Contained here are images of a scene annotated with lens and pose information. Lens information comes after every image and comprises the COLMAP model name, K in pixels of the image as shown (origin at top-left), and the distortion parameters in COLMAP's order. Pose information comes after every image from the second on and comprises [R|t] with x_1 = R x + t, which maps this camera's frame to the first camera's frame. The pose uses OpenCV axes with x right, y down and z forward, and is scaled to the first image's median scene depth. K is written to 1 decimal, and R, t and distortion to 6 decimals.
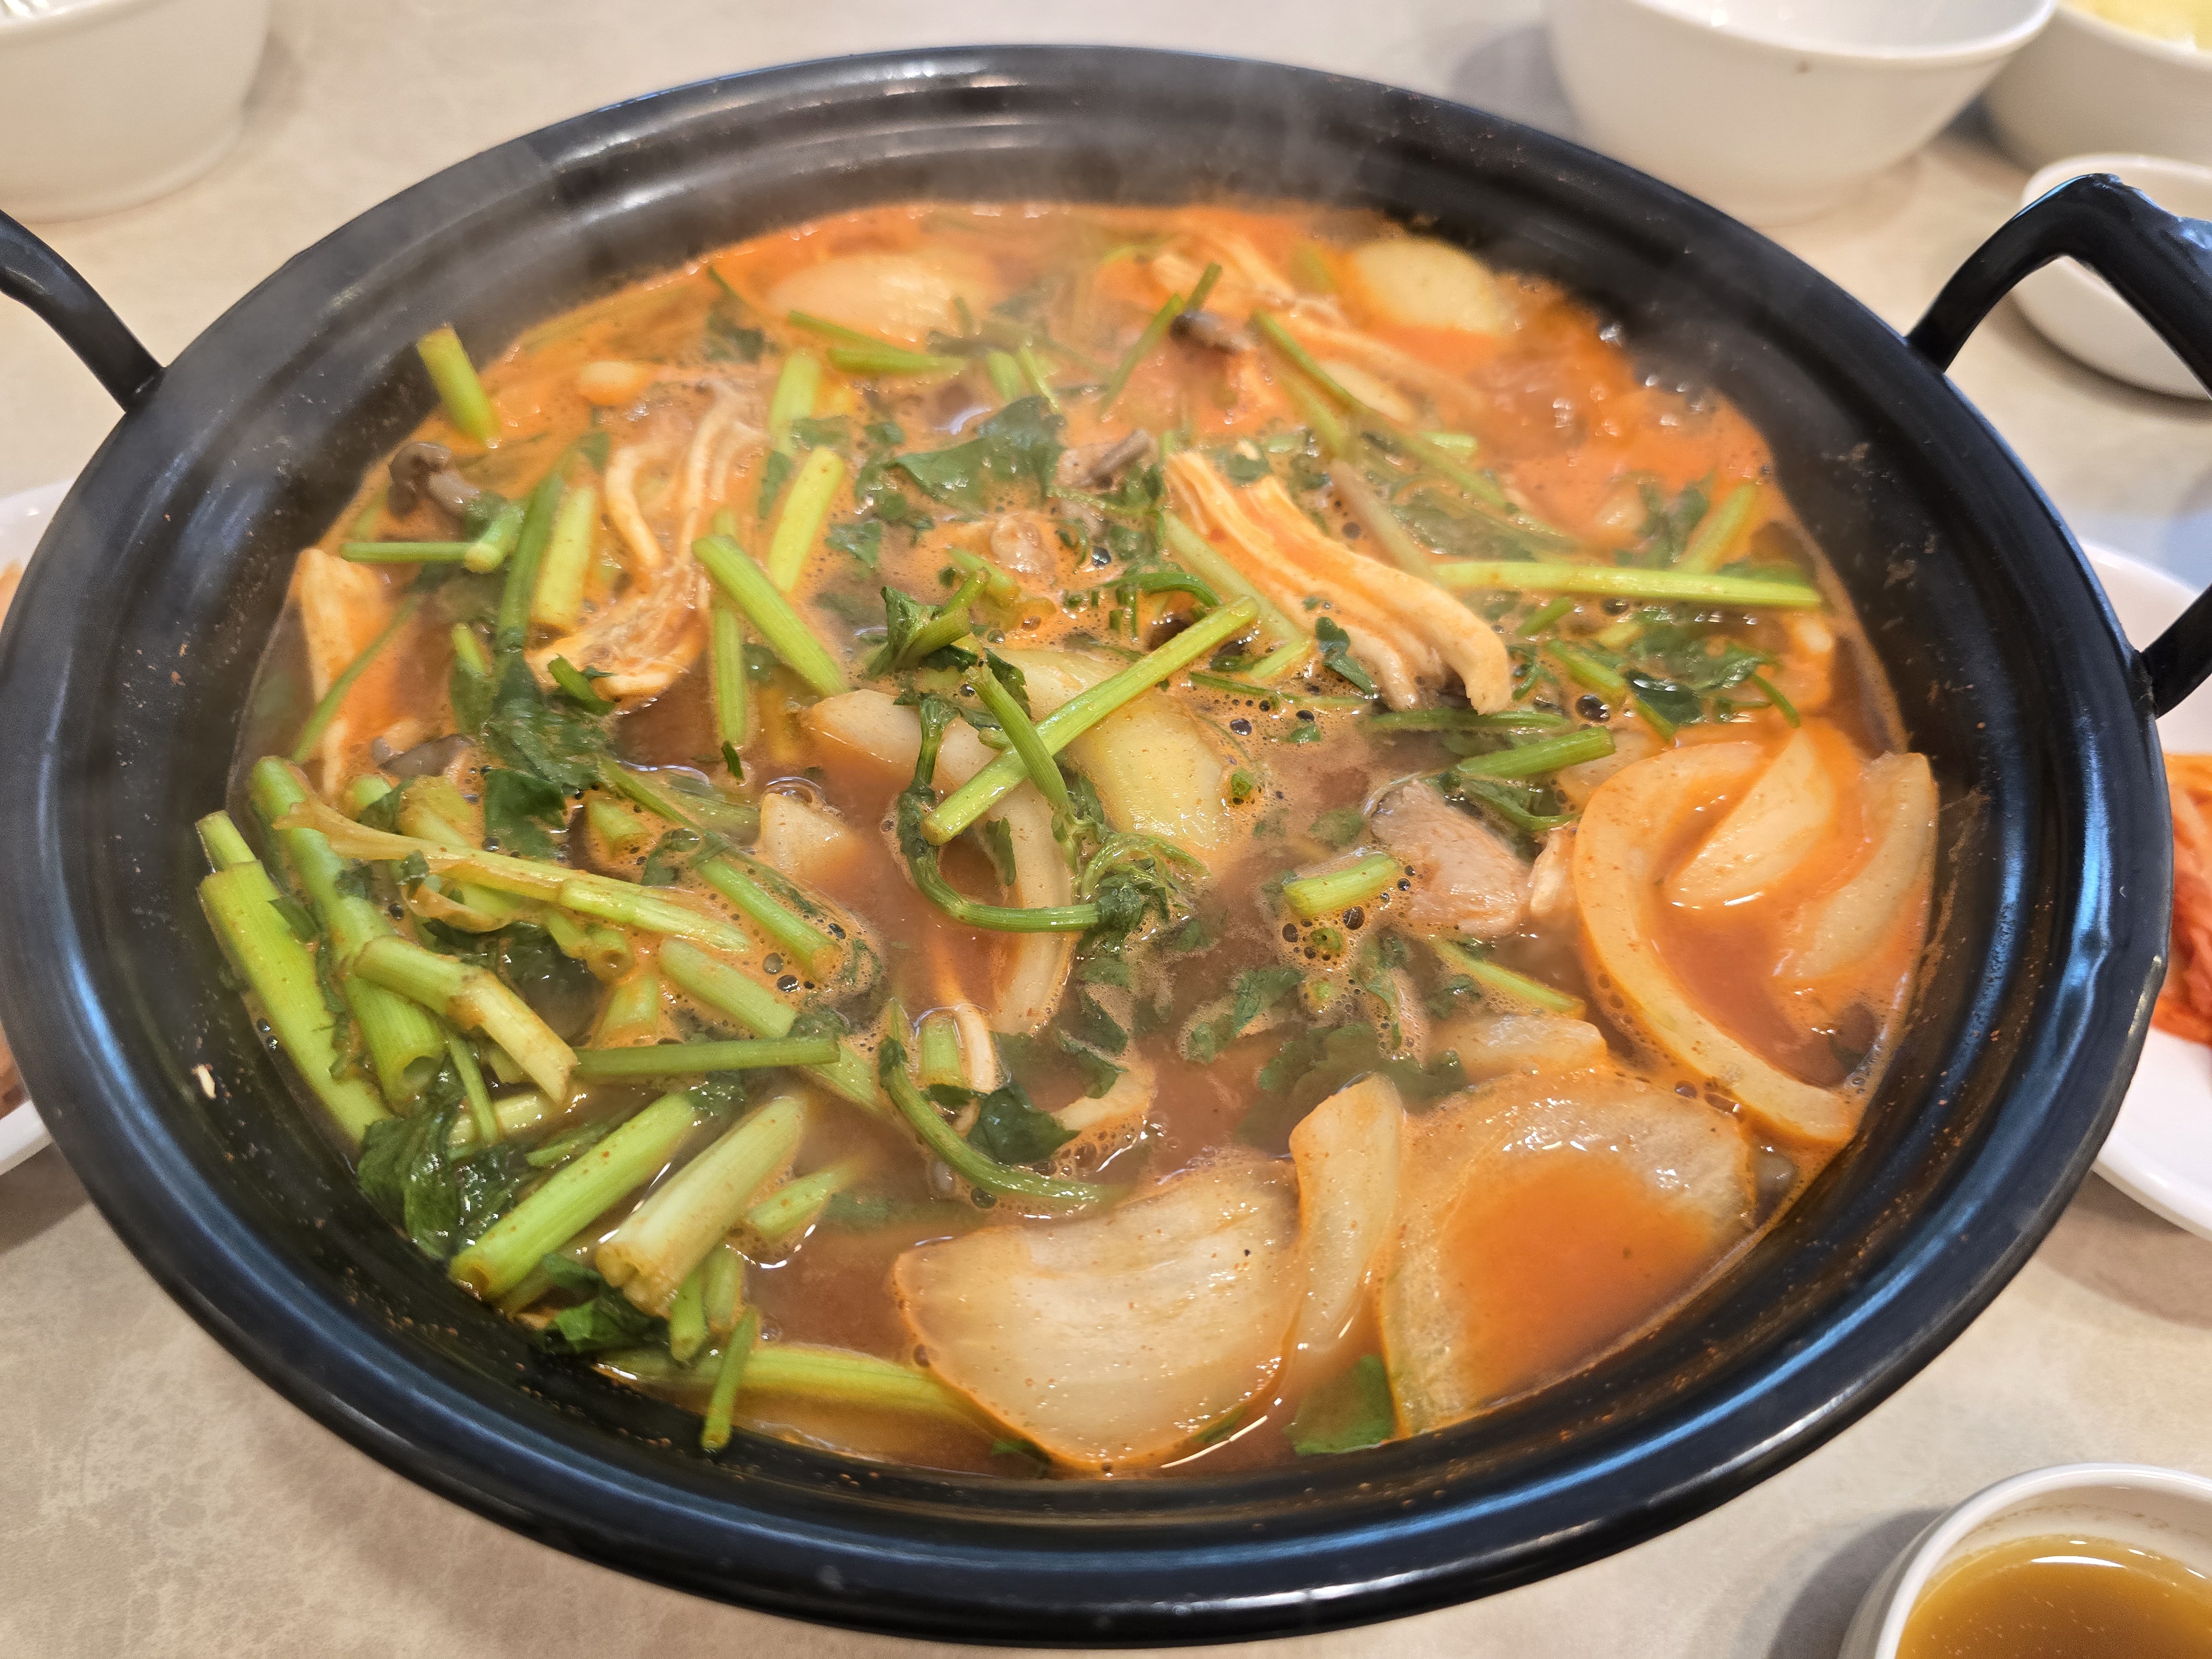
lens RADIAL K [[1489.9, 0, 1102.0], [0, 1489.9, 818.0], [0, 0, 1]] dist [-0.008814, -0.017802]
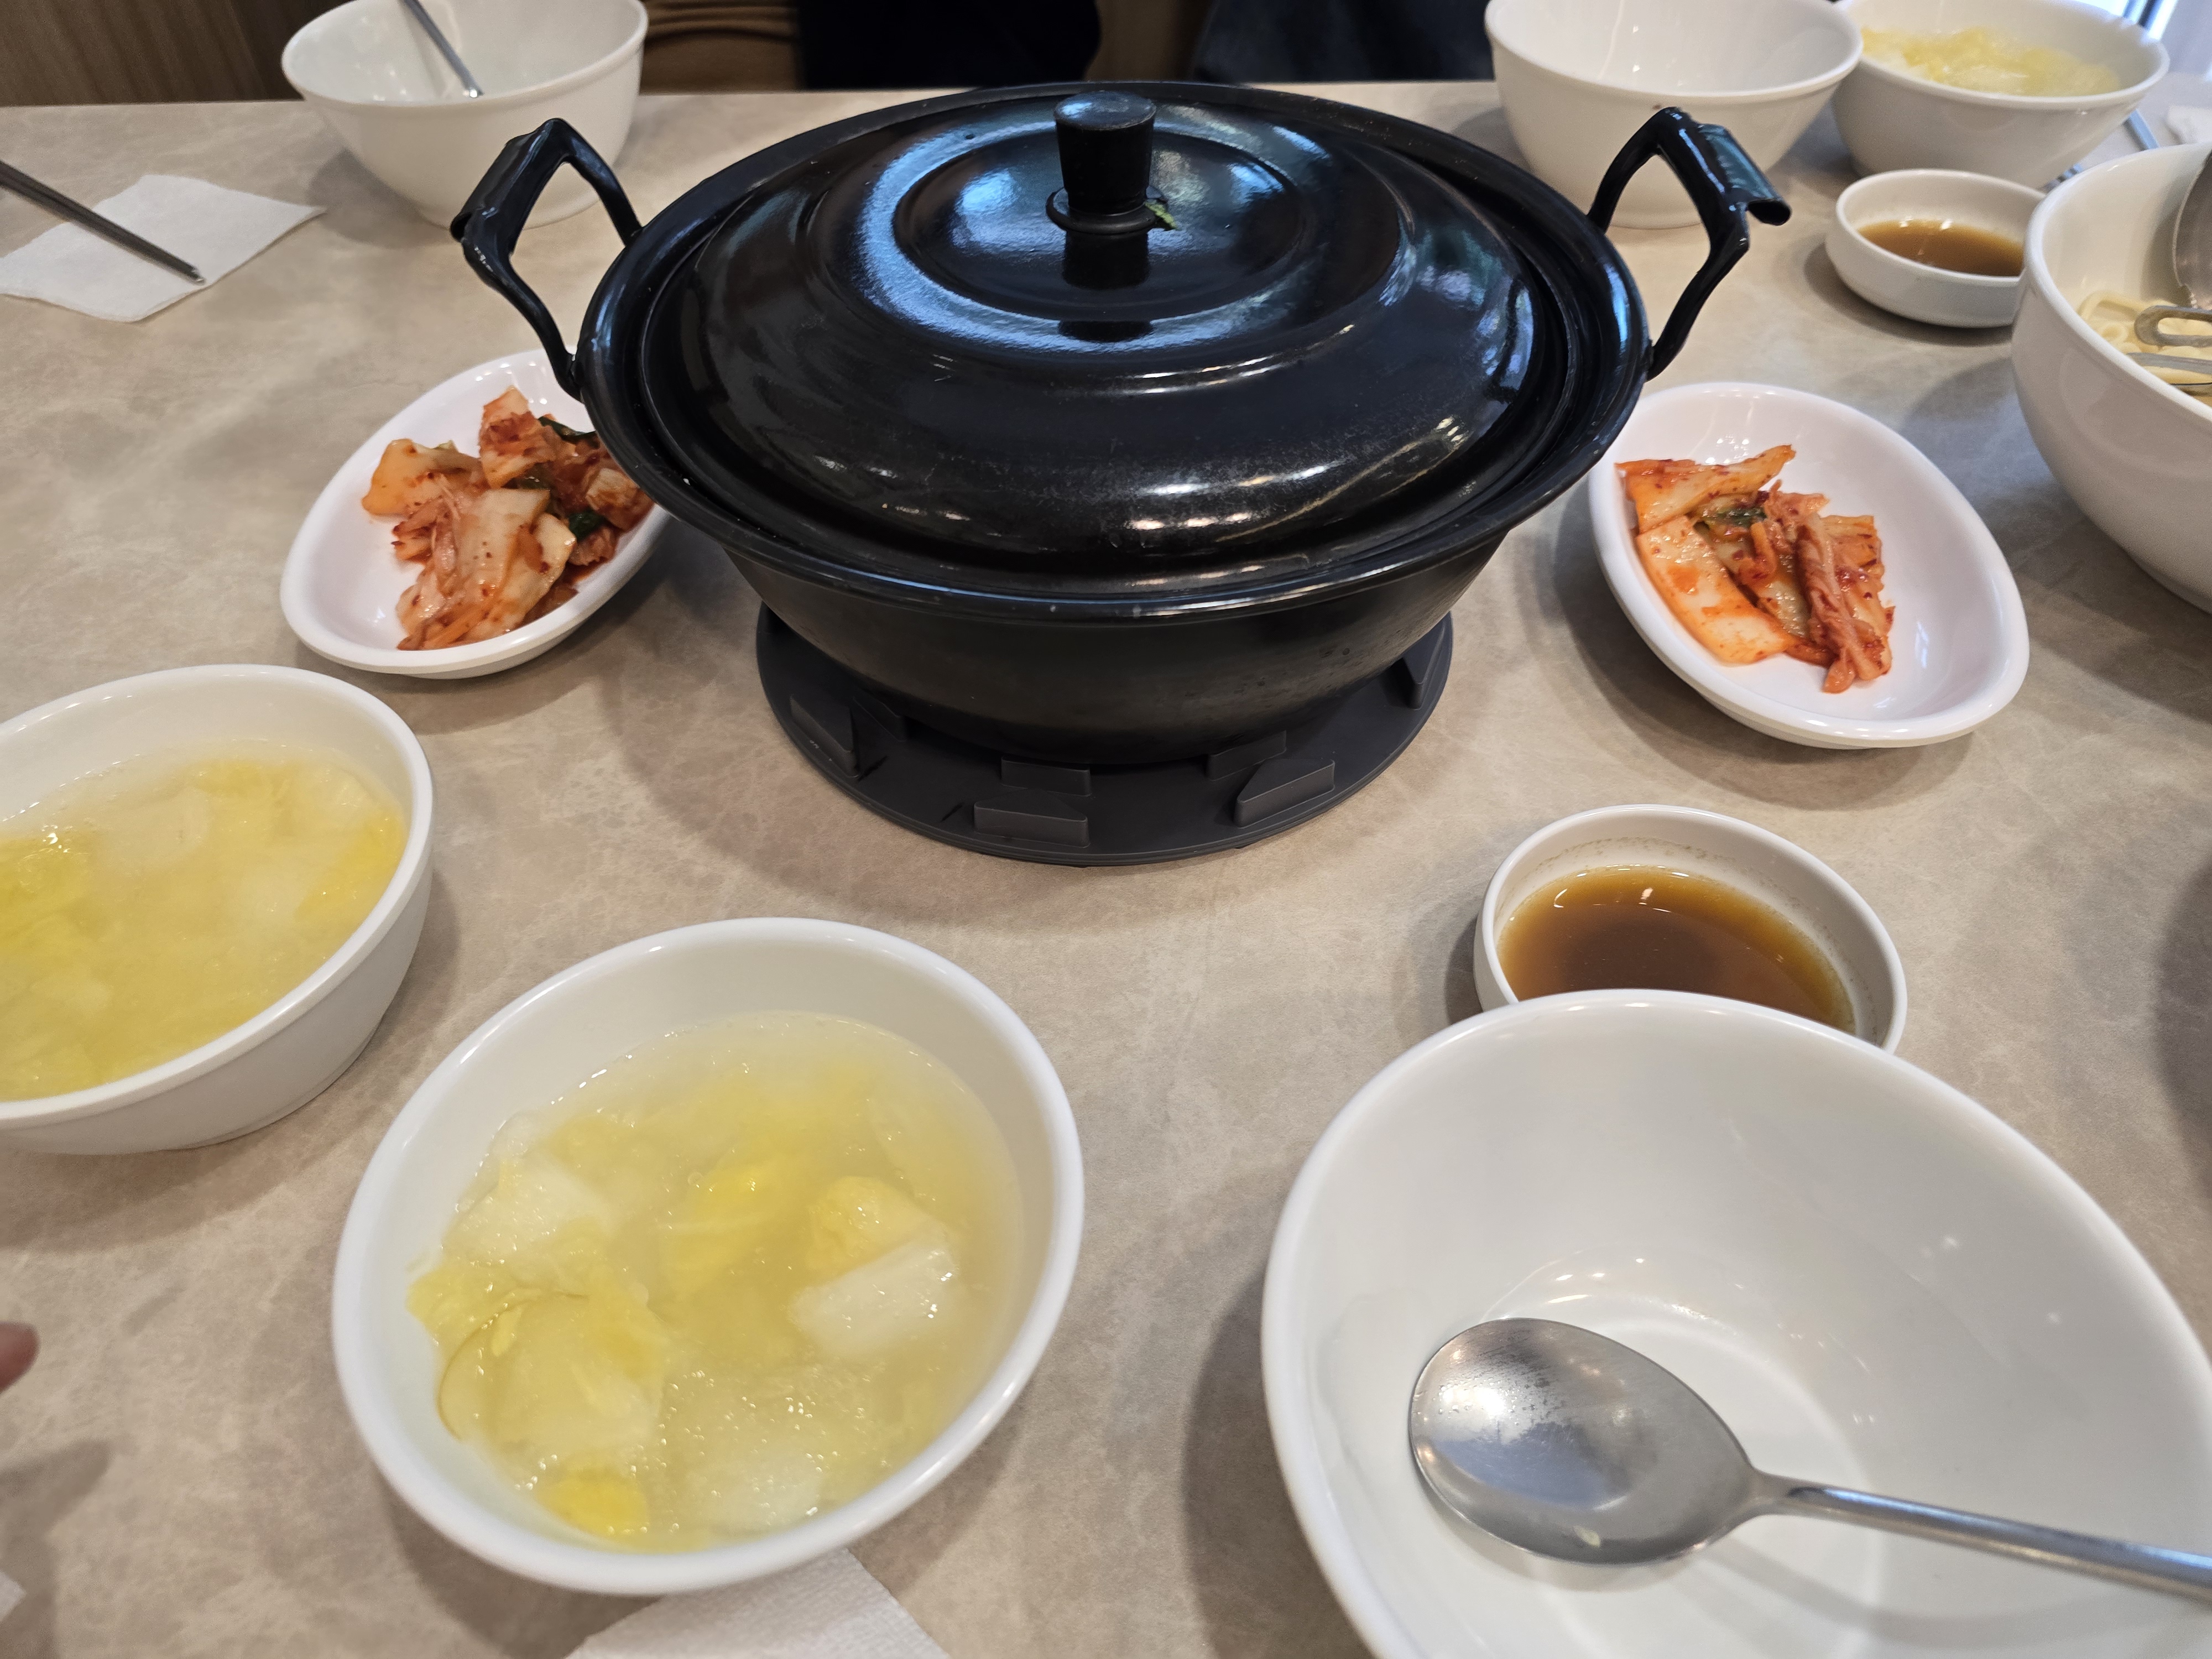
lens RADIAL K [[1489.9, 0, 1103.8], [0, 1489.9, 886.2], [0, 0, 1]] dist [-0.008814, -0.017802]
pose [[0.993577, 0.034900, -0.107640, 0.200896], [-0.040655, 0.997833, -0.051739, 0.623040], [0.105601, 0.055783, 0.992843, -0.807982]]
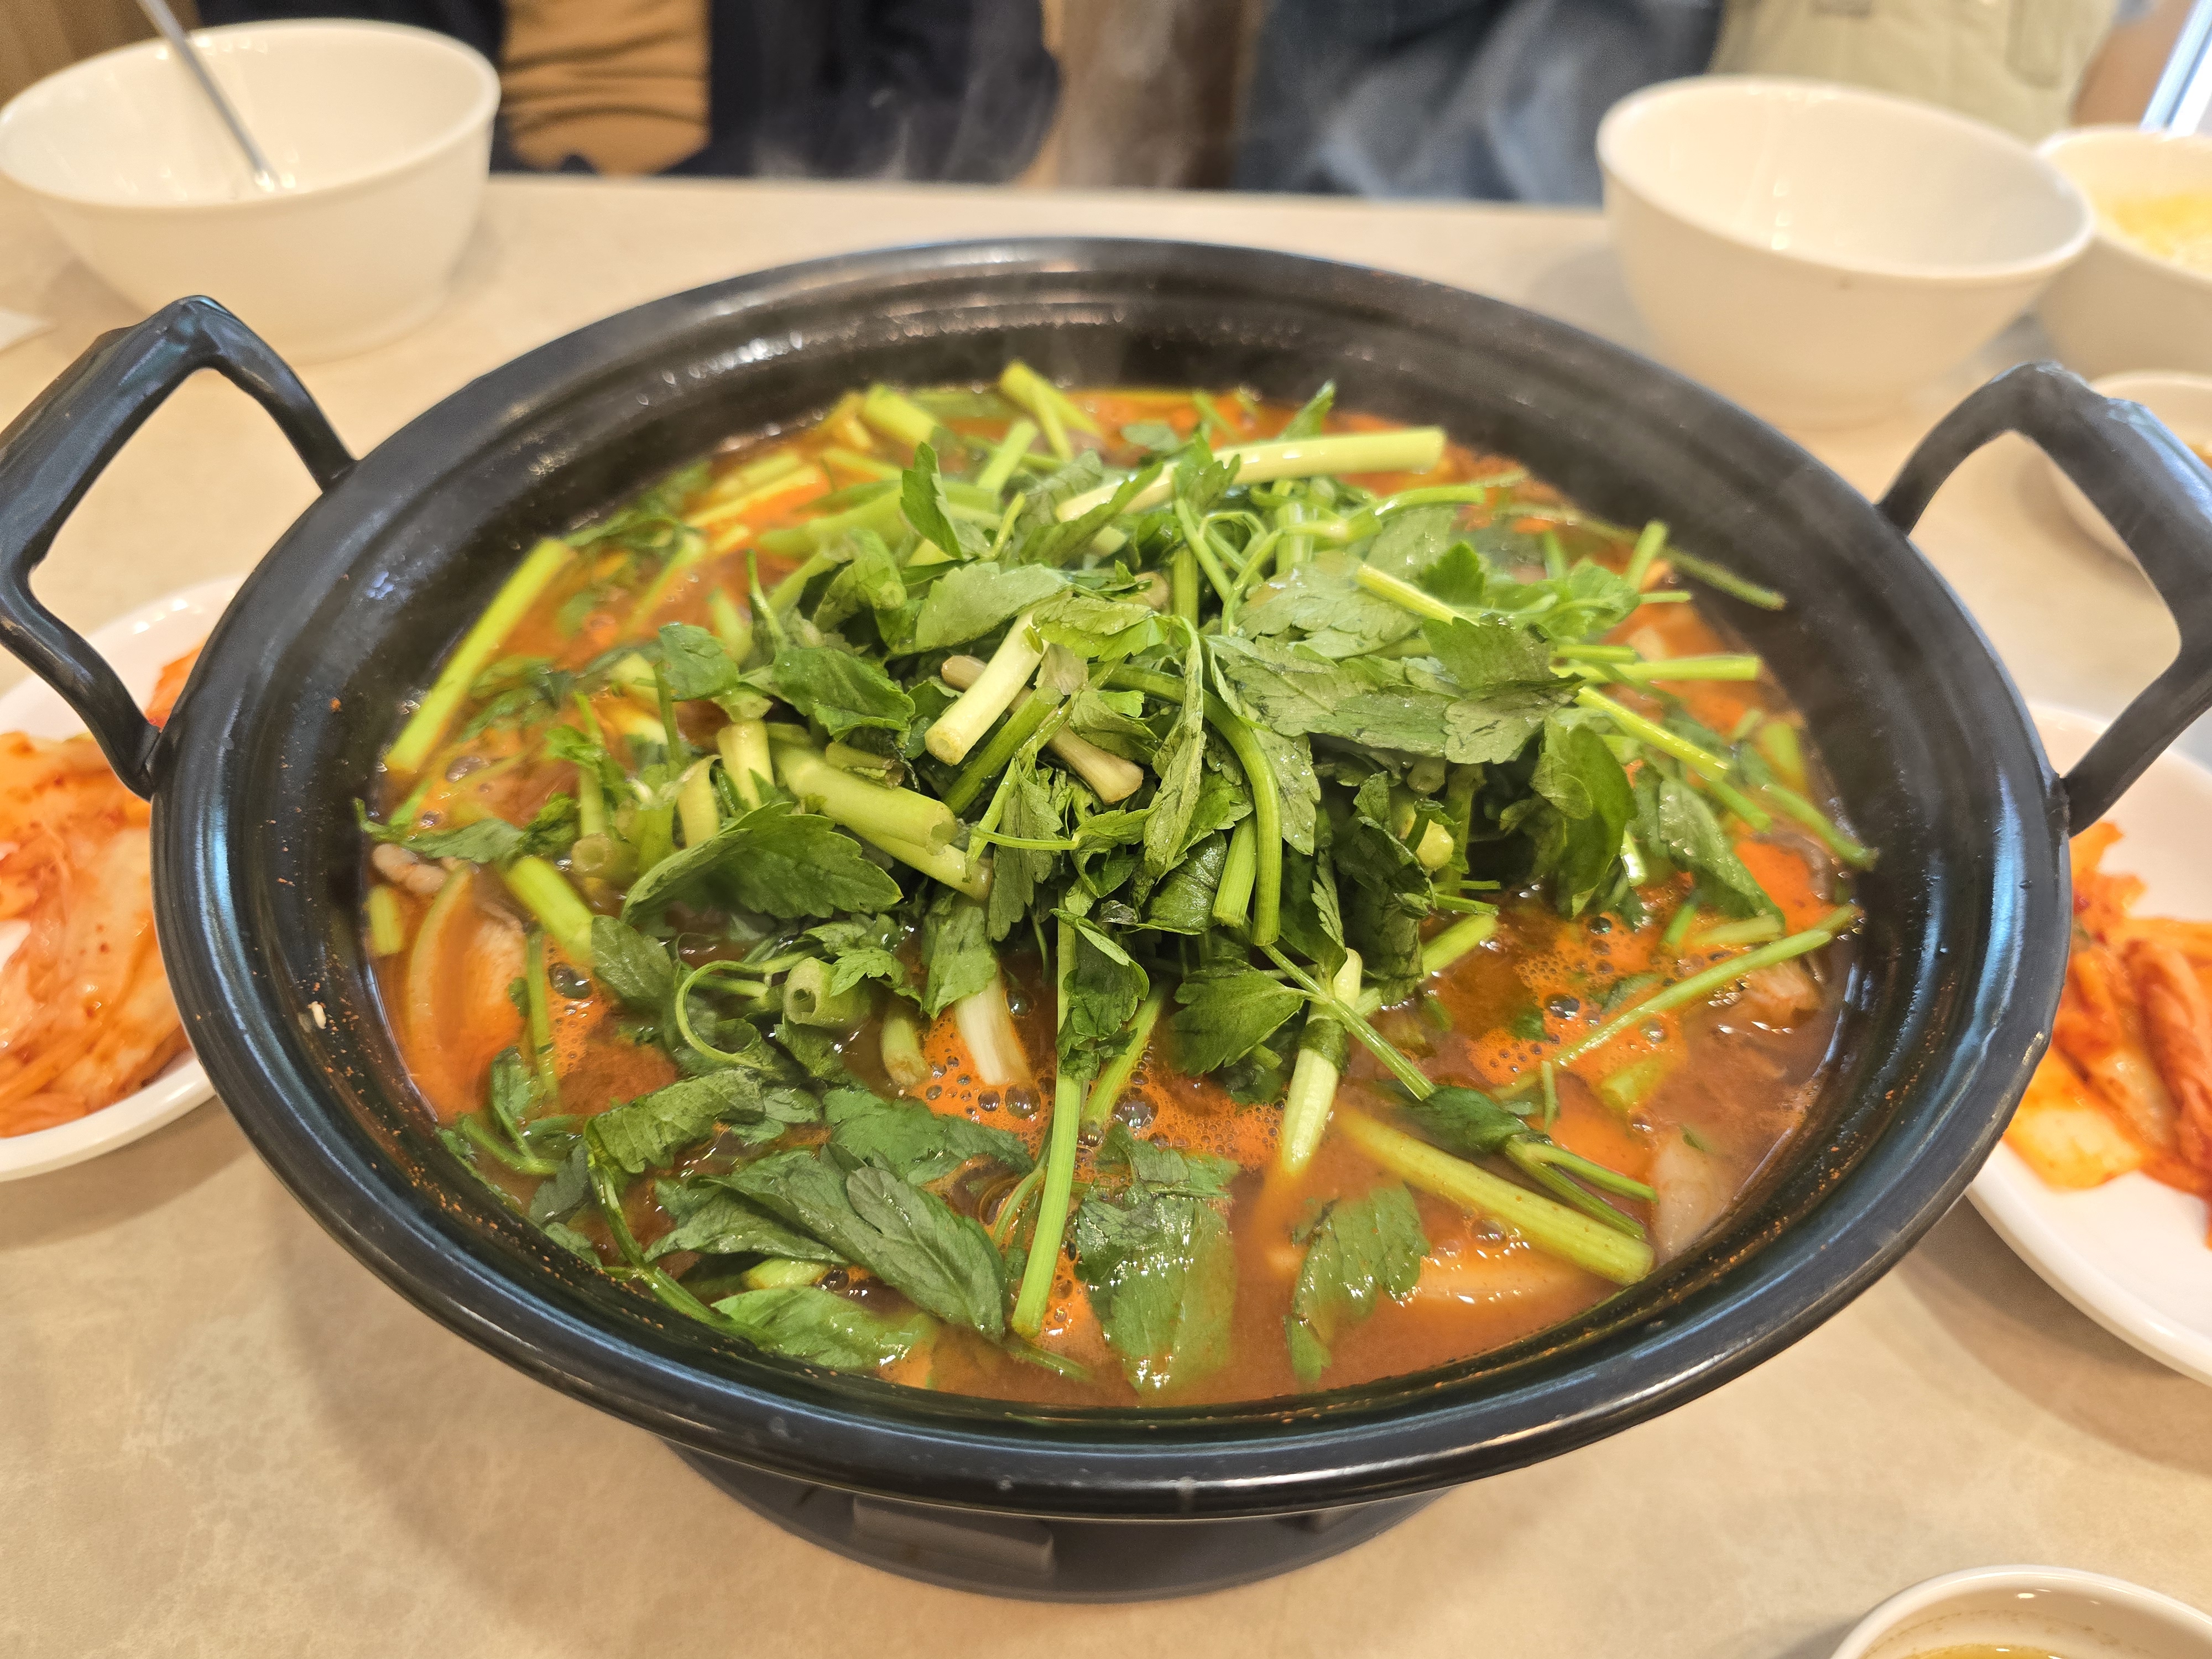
lens RADIAL K [[1489.9, 0, 1106.6], [0, 1489.9, 833.5], [0, 0, 1]] dist [-0.008814, -0.017802]
pose [[0.995560, 0.057831, -0.074265, 0.073418], [-0.066100, 0.991256, -0.114206, 0.088605], [0.067011, 0.118608, 0.990677, -0.108903]]
